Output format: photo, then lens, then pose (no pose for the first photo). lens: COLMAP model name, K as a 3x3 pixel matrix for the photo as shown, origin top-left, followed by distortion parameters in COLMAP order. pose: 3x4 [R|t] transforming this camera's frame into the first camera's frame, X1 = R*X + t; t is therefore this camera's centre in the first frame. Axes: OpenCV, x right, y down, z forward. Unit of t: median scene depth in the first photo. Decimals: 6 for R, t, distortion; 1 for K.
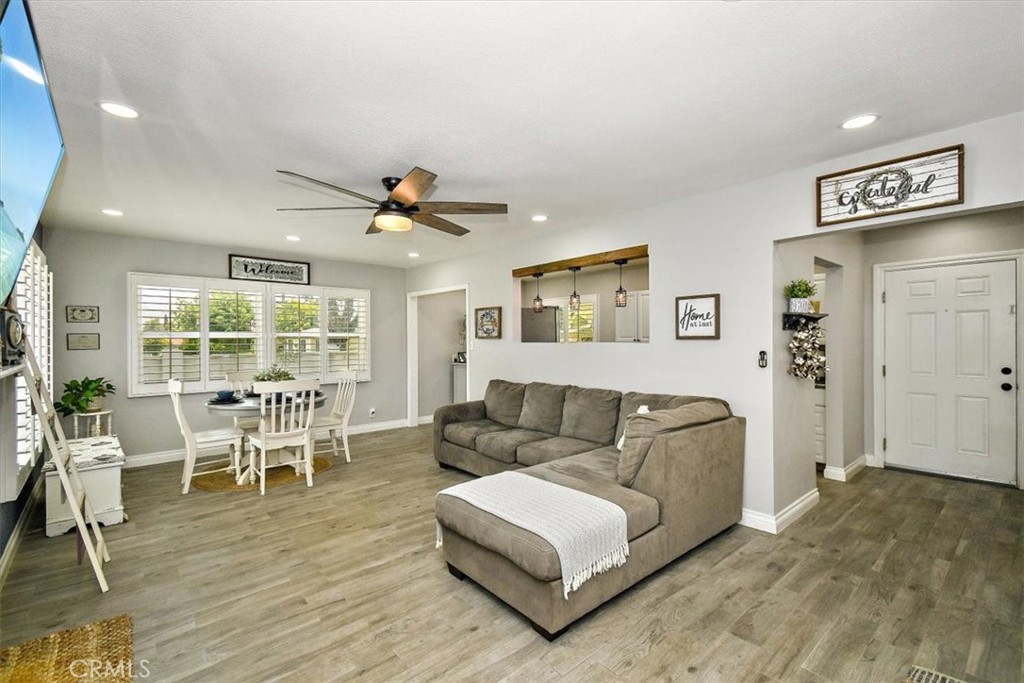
lens RADIAL K [[457.5, 0, 512.0], [0, 457.5, 341.5], [0, 0, 1]] dist [0.013662, -0.020767]
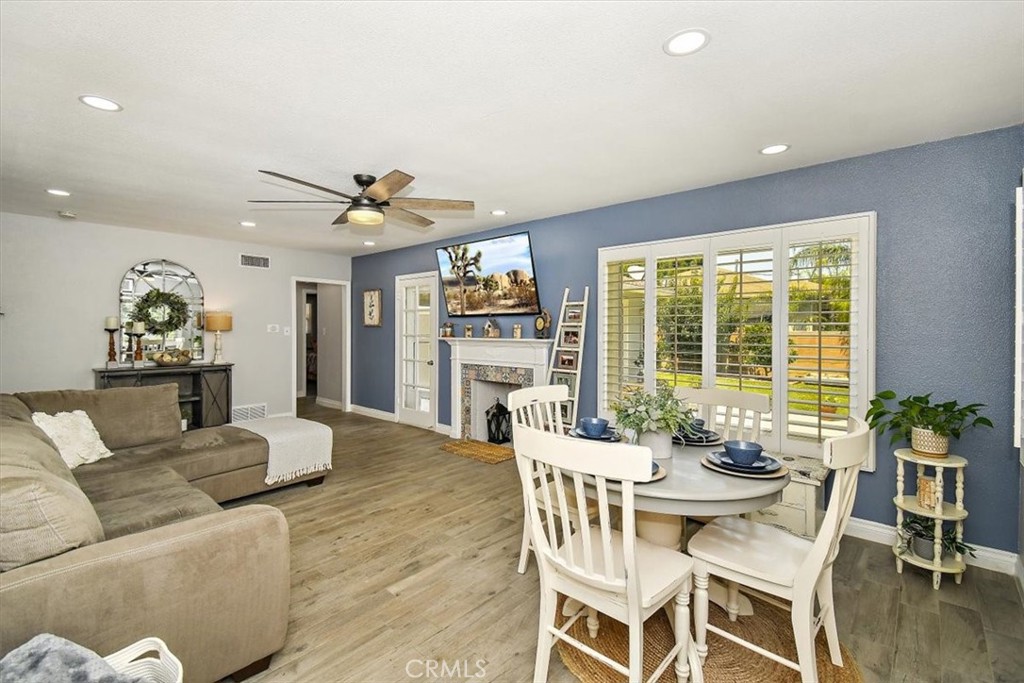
lens RADIAL K [[457.5, 0, 512.0], [0, 457.5, 341.5], [0, 0, 1]] dist [0.013662, -0.020767]
pose [[-0.992807, 0.005886, -0.119582, -0.425089], [0.003129, 0.999725, 0.023232, 0.001417], [0.119685, 0.022691, -0.992553, 1.891601]]
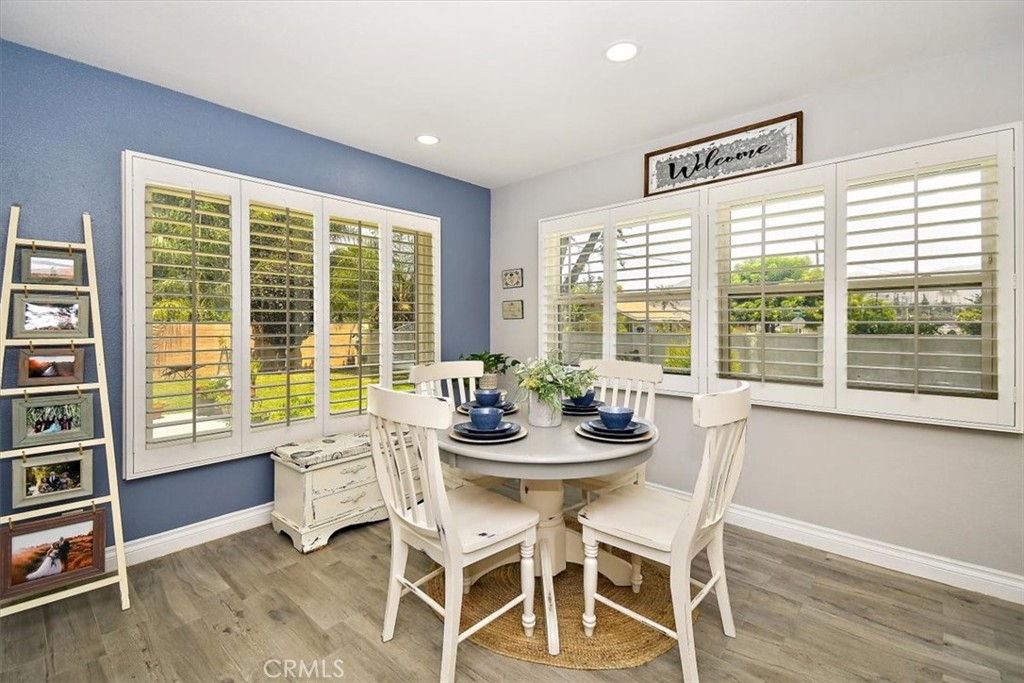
lens RADIAL K [[453.0, 0, 517.2], [0, 453.0, 324.7], [0, 0, 1]] dist [0.001281, 0.000154]
pose [[0.100018, 0.006611, -0.994964, -0.097467], [0.002548, 0.999973, 0.006900, 0.028462], [0.994982, -0.003225, 0.099999, 1.170231]]
